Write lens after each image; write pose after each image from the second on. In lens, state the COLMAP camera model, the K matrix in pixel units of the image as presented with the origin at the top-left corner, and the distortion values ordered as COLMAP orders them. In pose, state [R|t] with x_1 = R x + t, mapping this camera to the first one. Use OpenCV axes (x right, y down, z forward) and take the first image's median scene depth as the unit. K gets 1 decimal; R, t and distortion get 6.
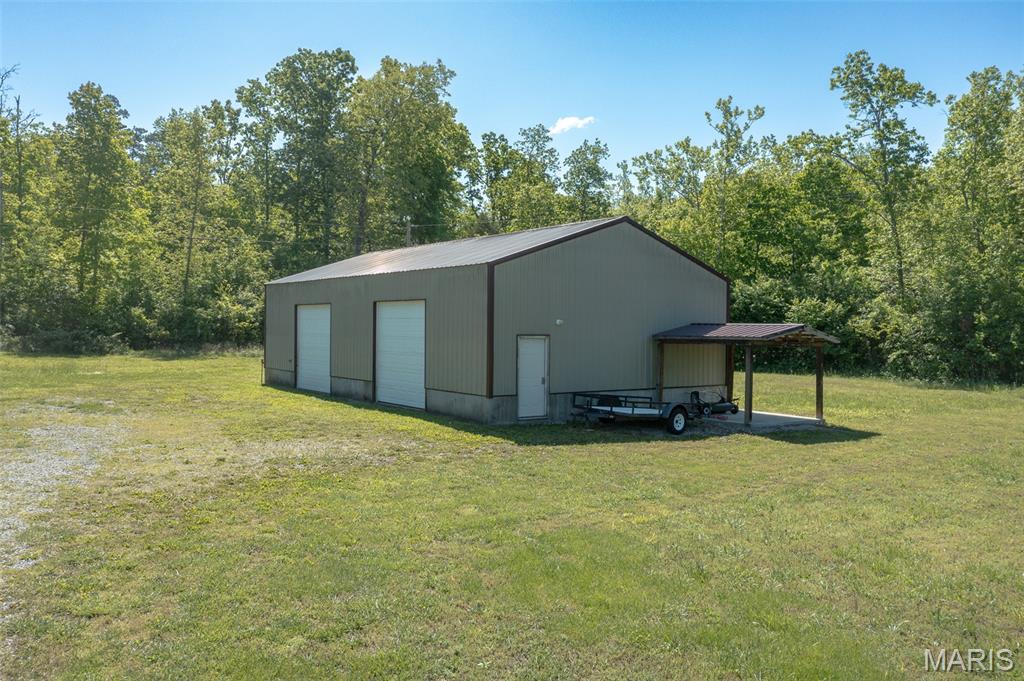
lens RADIAL K [[764.6, 0, 512.0], [0, 764.6, 340.5], [0, 0, 1]] dist [-0.002284, -0.001372]
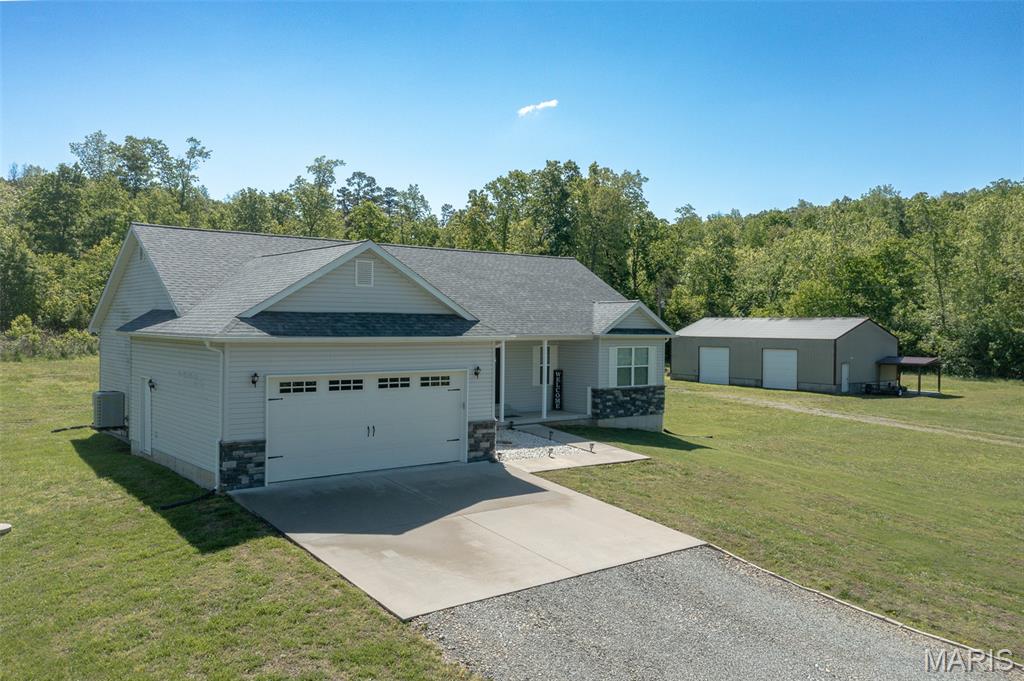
lens RADIAL K [[764.6, 0, 512.0], [0, 764.6, 340.5], [0, 0, 1]] dist [-0.002284, -0.001372]
pose [[0.999825, -0.004298, 0.018222, -0.593107], [0.004141, 0.999954, 0.008661, -0.056951], [-0.018258, -0.008584, 0.999796, -0.854588]]
